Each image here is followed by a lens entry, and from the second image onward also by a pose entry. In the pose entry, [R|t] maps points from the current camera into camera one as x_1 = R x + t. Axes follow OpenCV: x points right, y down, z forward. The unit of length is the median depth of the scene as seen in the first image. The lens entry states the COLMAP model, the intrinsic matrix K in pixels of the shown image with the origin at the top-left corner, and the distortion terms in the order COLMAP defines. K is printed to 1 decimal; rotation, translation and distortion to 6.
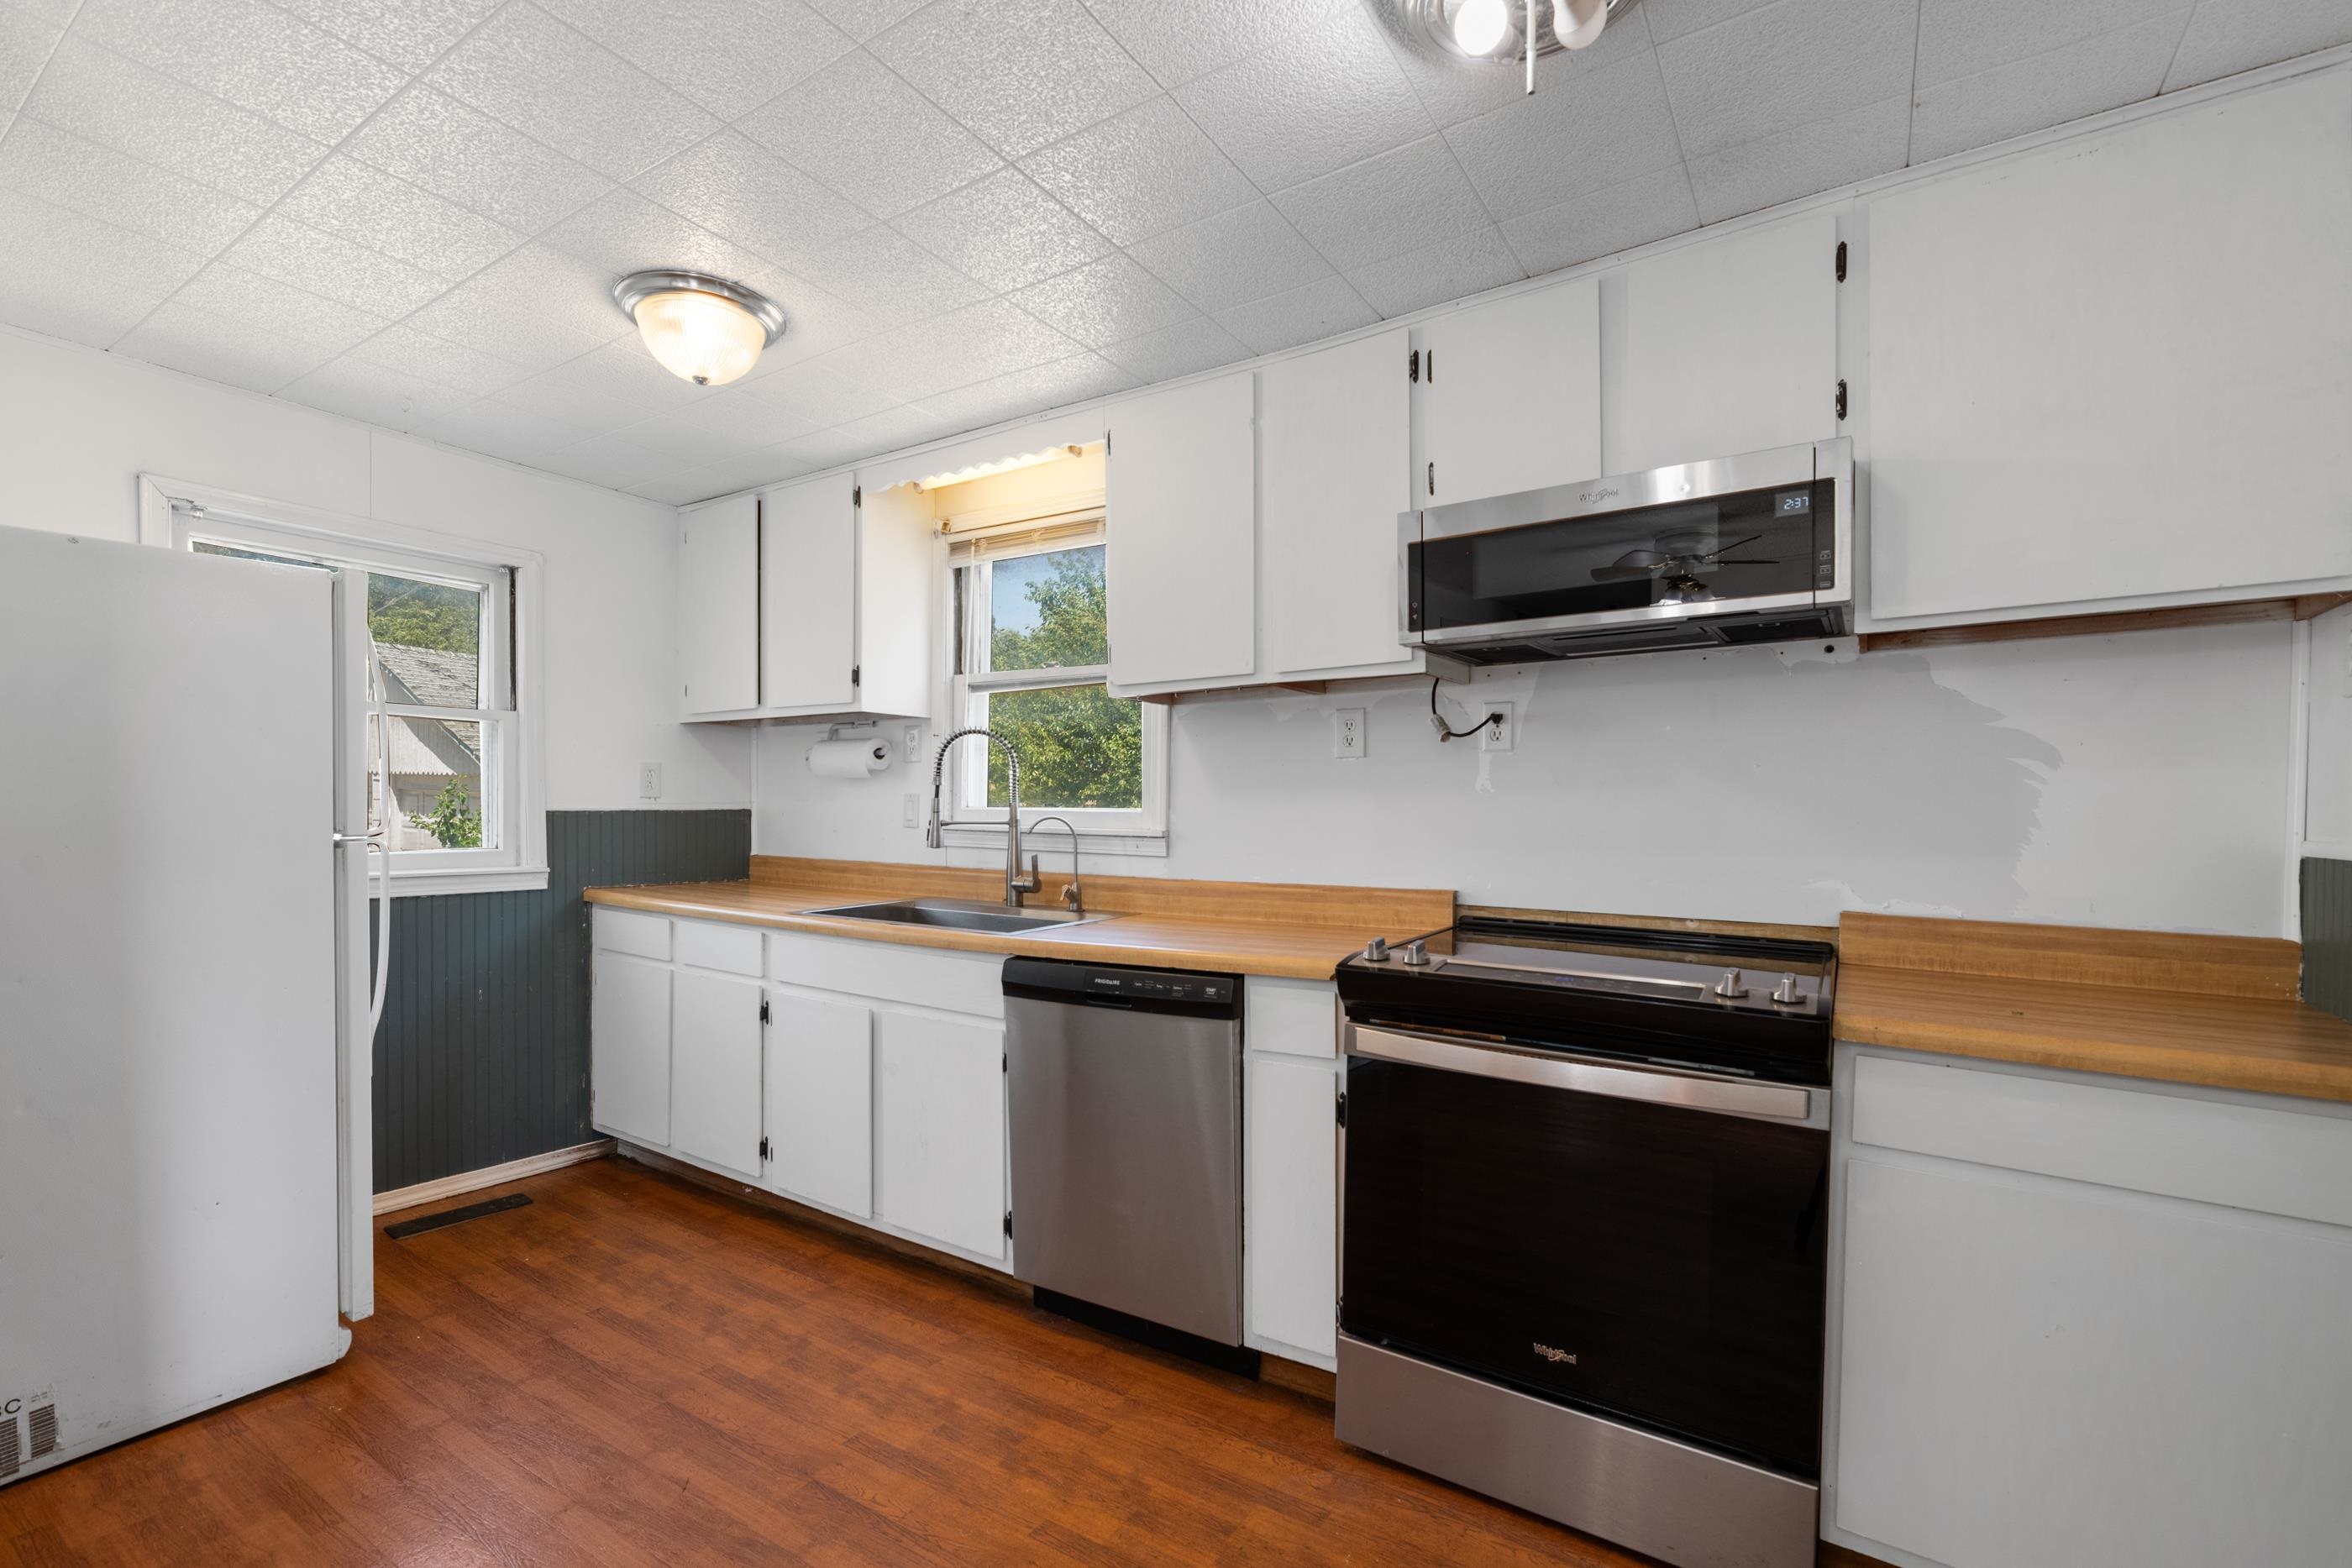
lens RADIAL K [[1027.6, 0, 1175.6], [0, 1027.6, 819.5], [0, 0, 1]] dist [-0.007726, -0.000220]
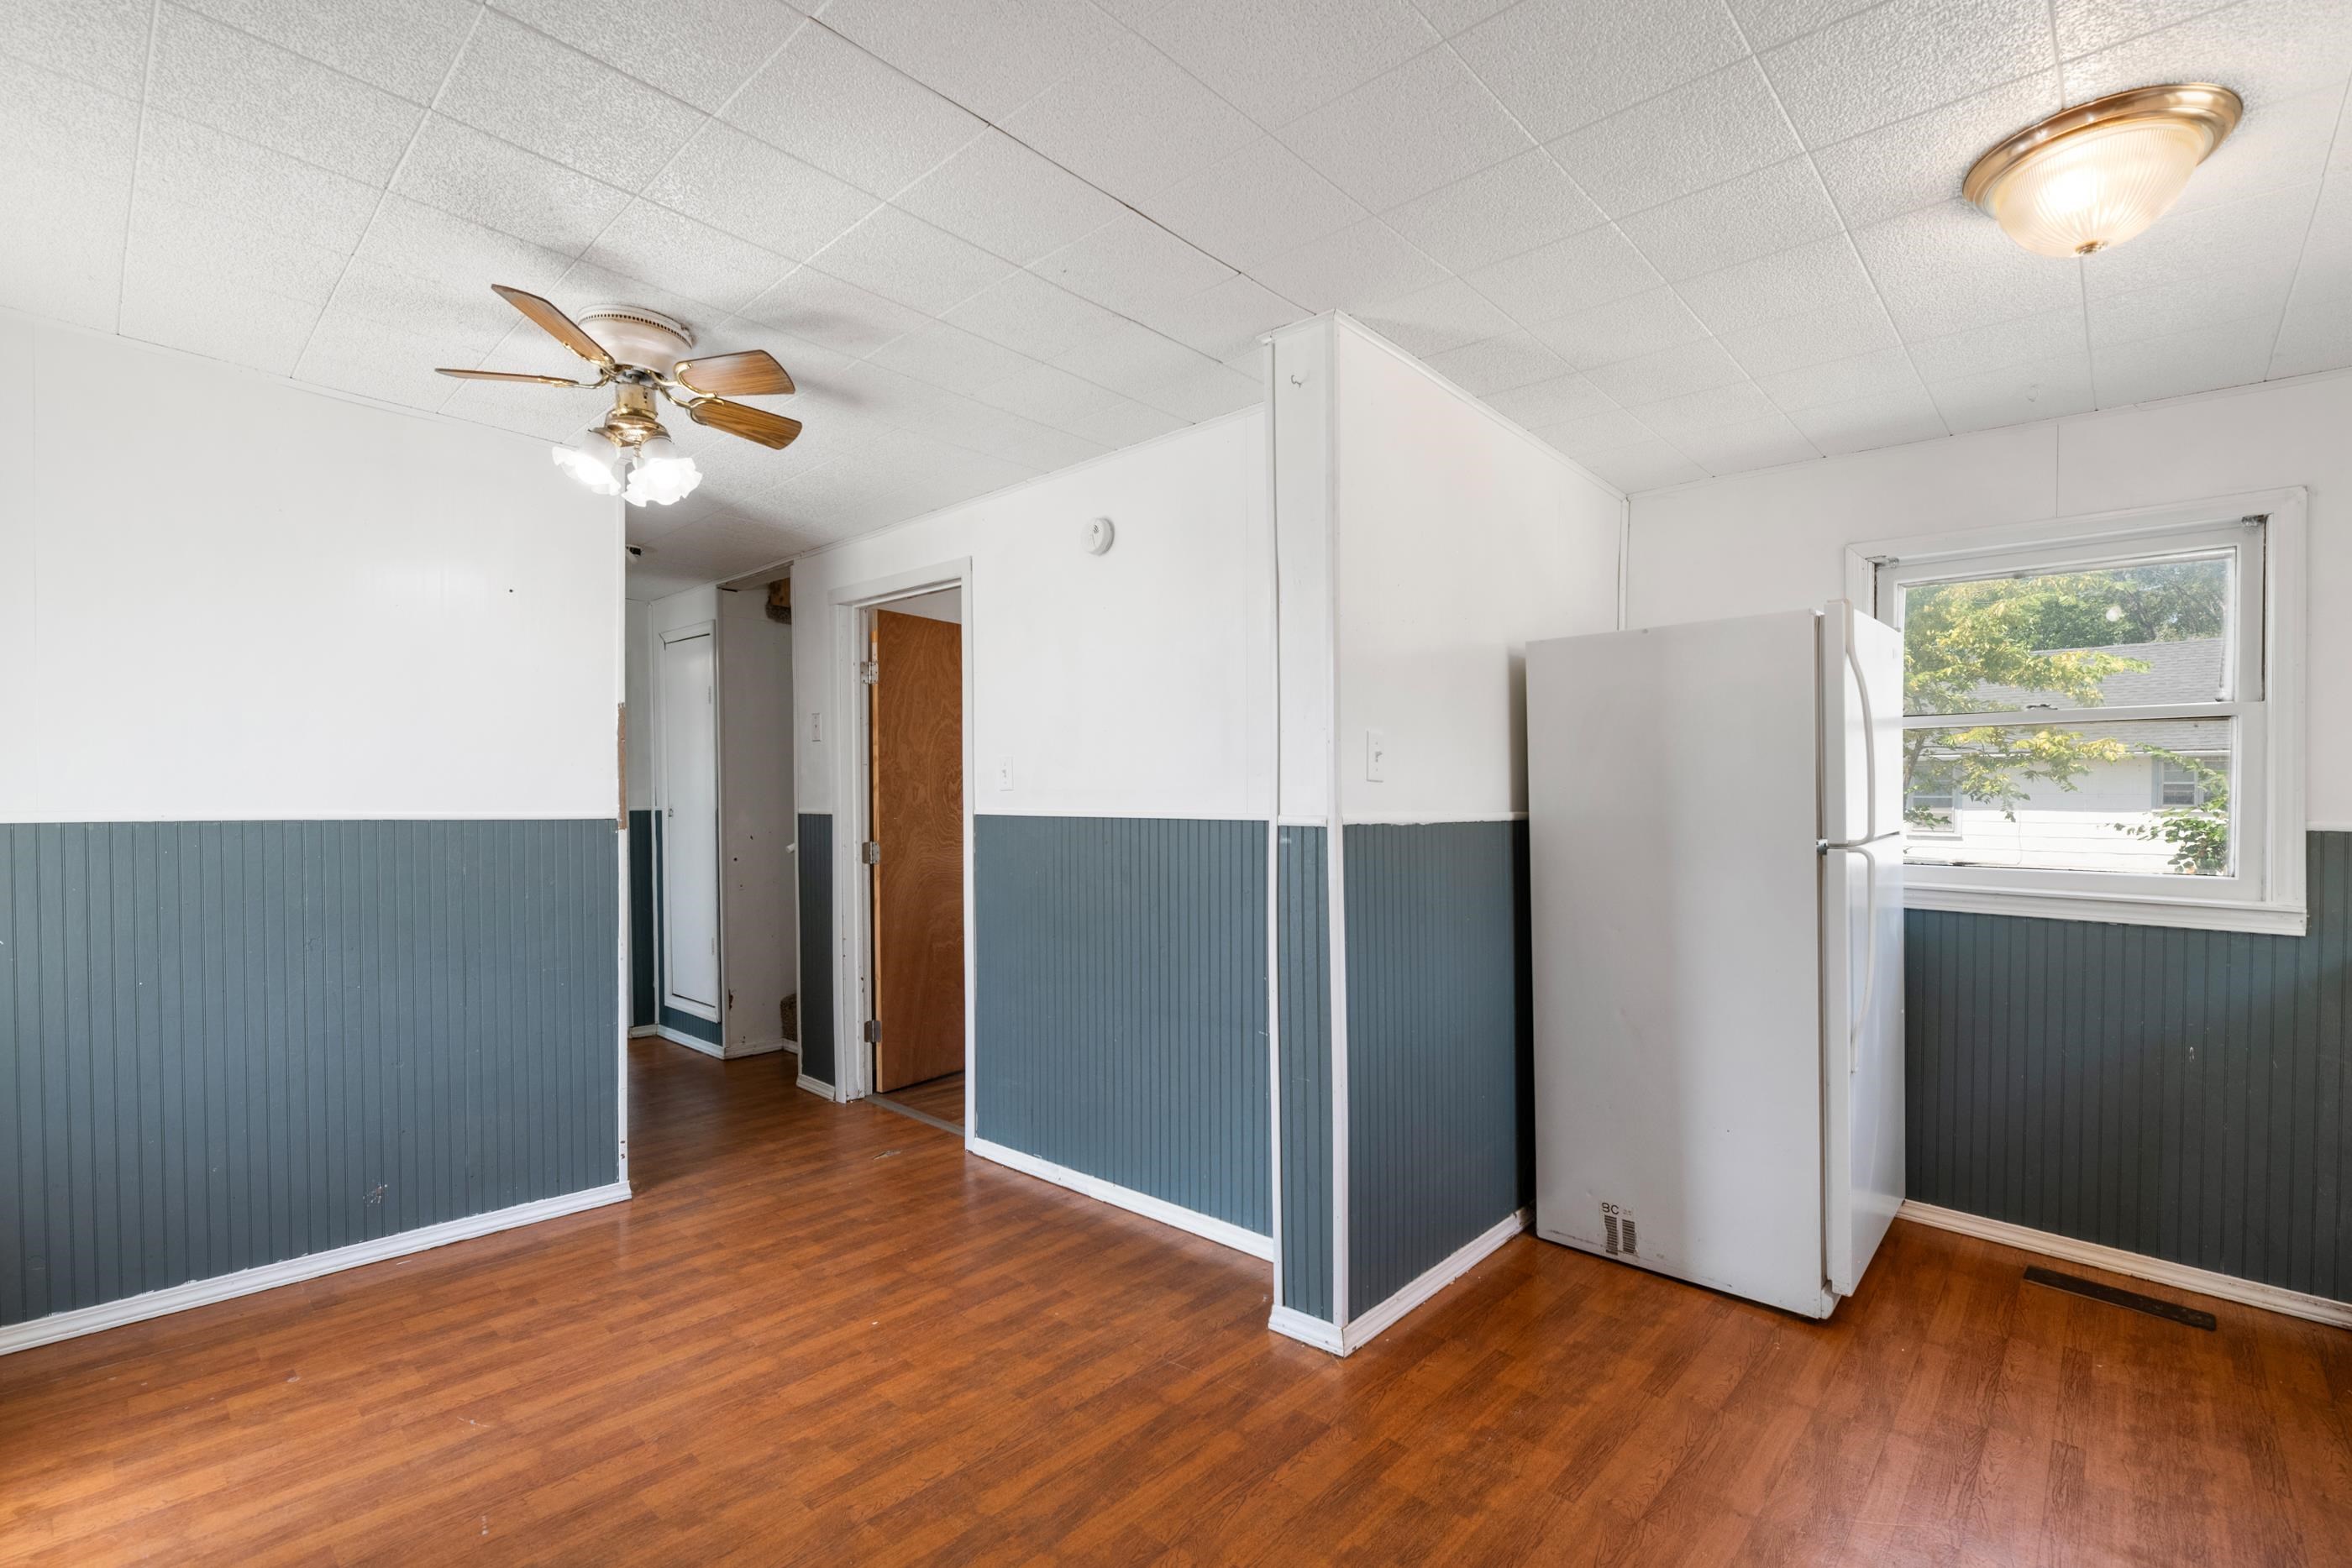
lens RADIAL K [[1027.6, 0, 1155.8], [0, 1027.6, 824.3], [0, 0, 1]] dist [-0.007726, -0.000220]
pose [[-0.185549, 0.012497, -0.982556, 0.331485], [-0.026836, 0.999482, 0.017780, -0.004393], [0.982268, 0.029667, -0.185117, 0.407246]]
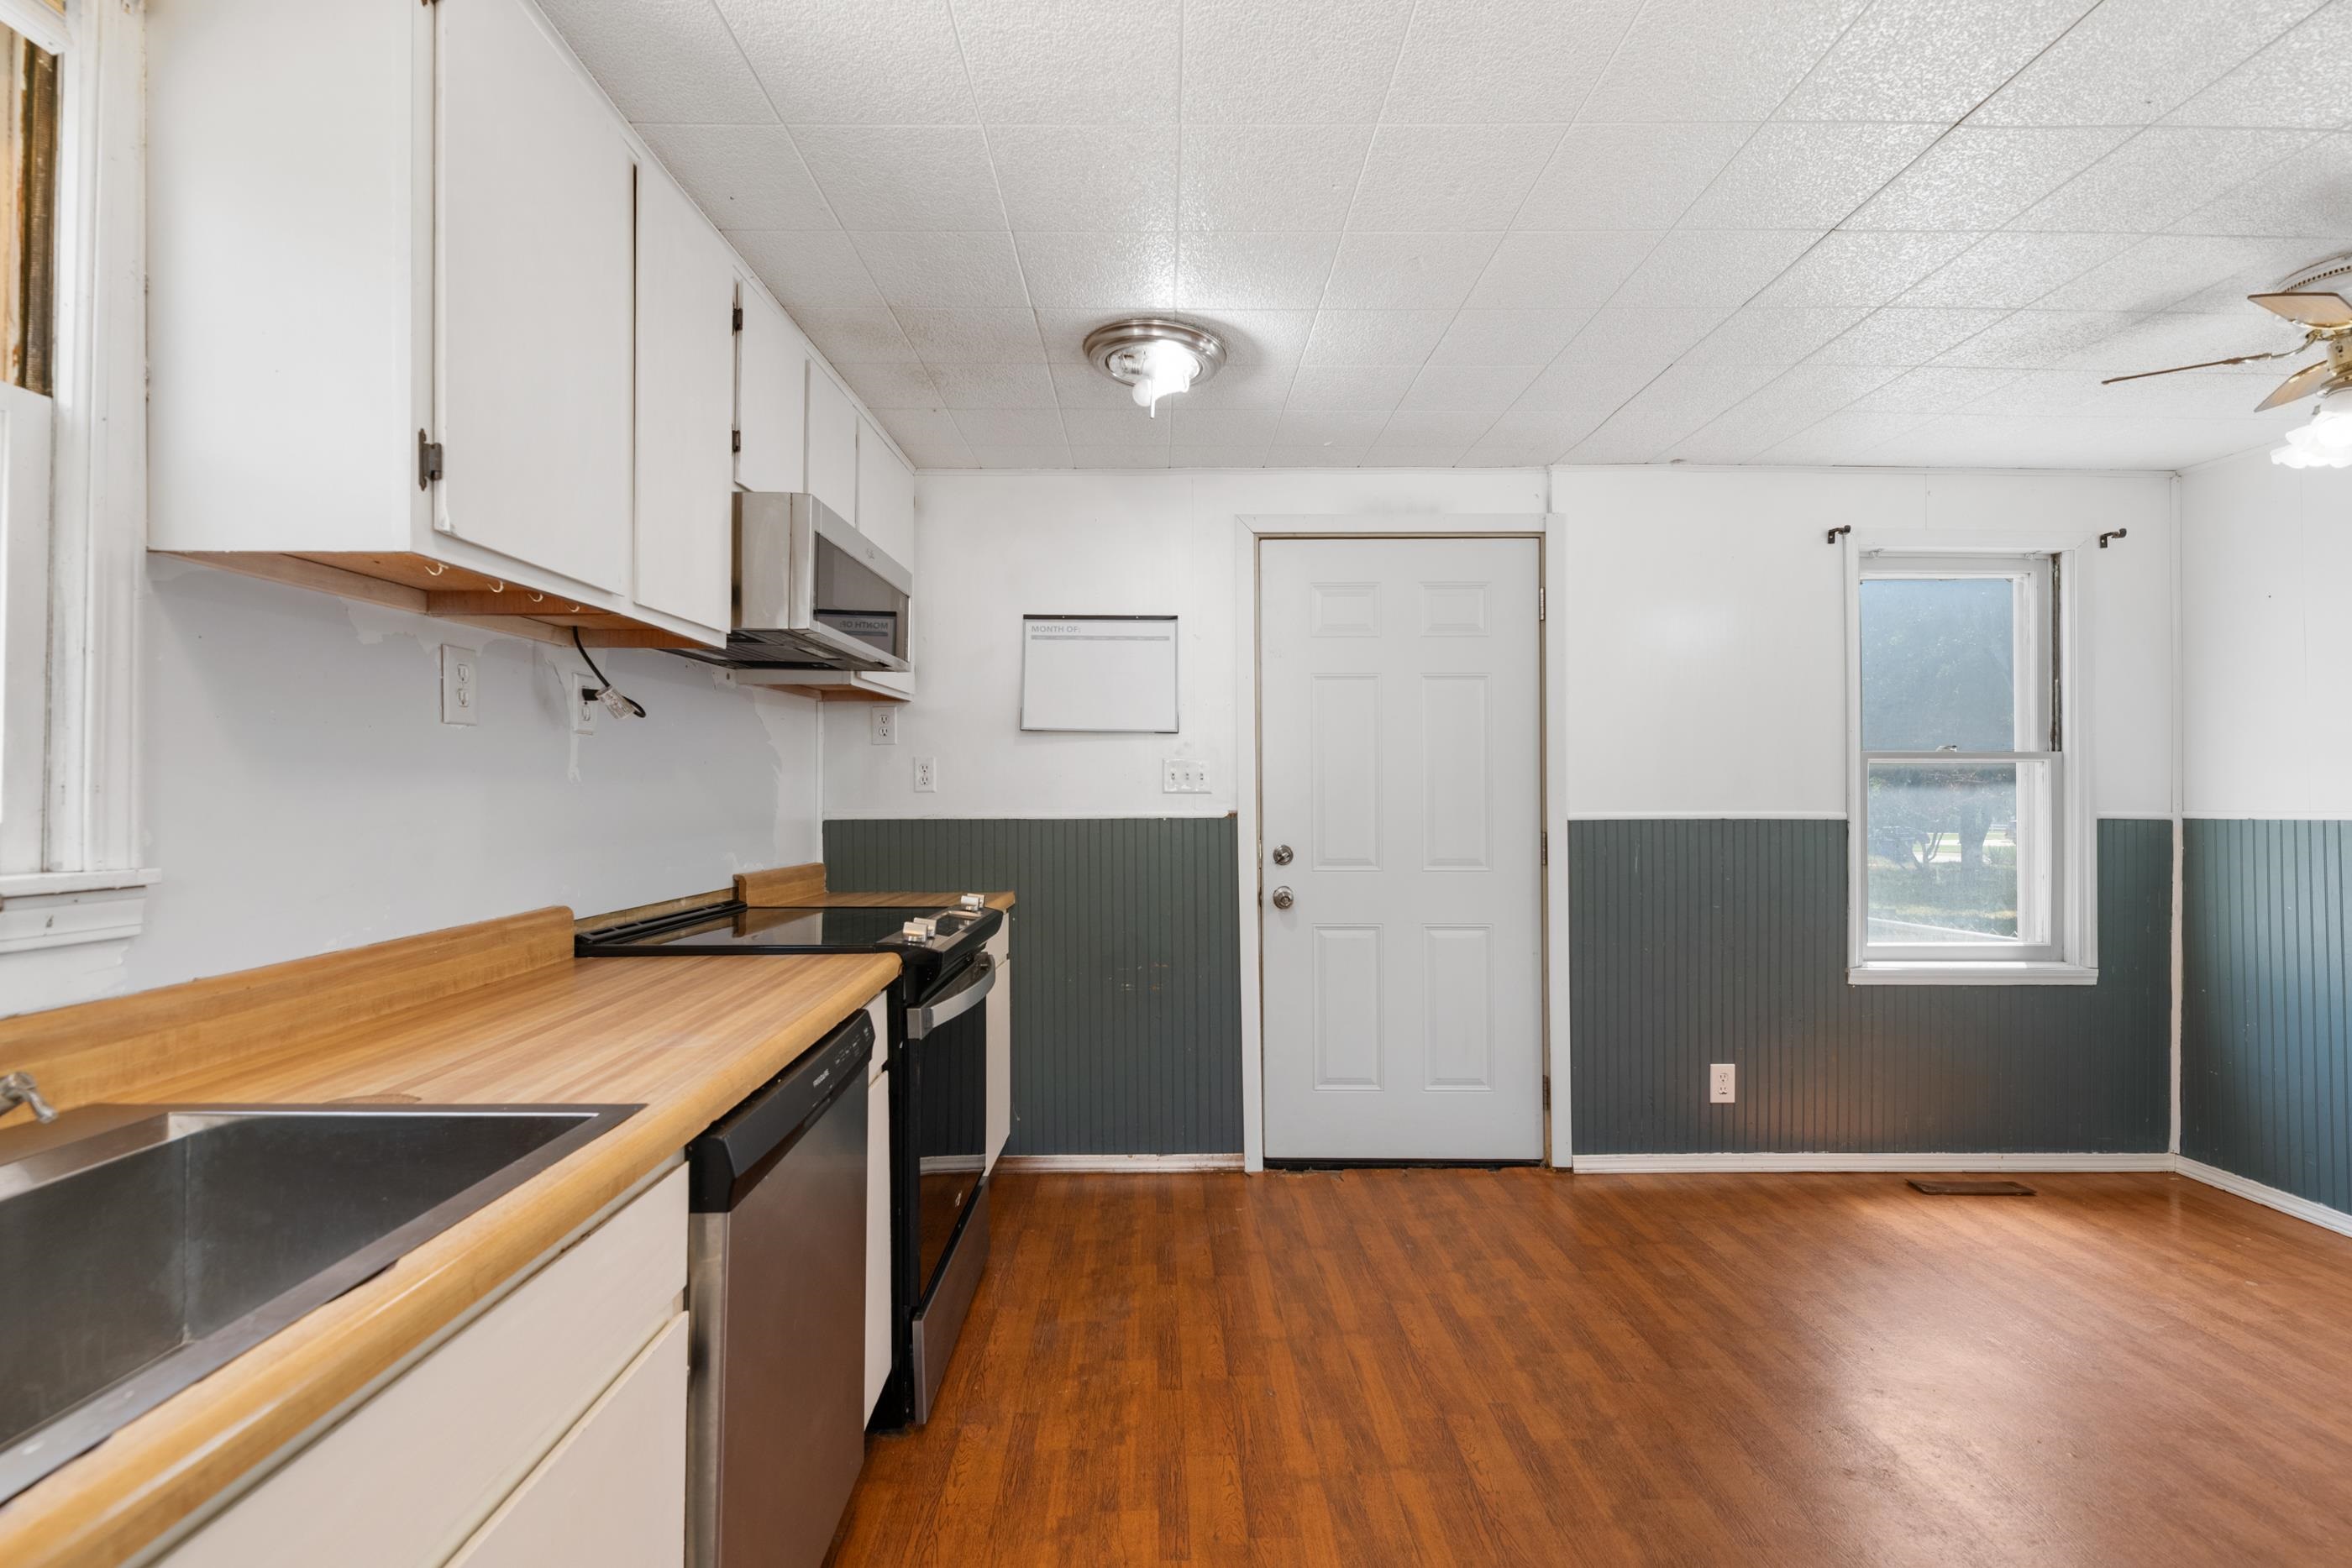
lens RADIAL K [[1027.6, 0, 1163.3], [0, 1027.6, 774.0], [0, 0, 1]] dist [-0.007726, -0.000220]
pose [[-0.551563, 0.013558, 0.834023, -0.618946], [0.011969, 0.999894, -0.008340, -0.019179], [-0.834047, 0.005383, -0.551666, 1.017477]]
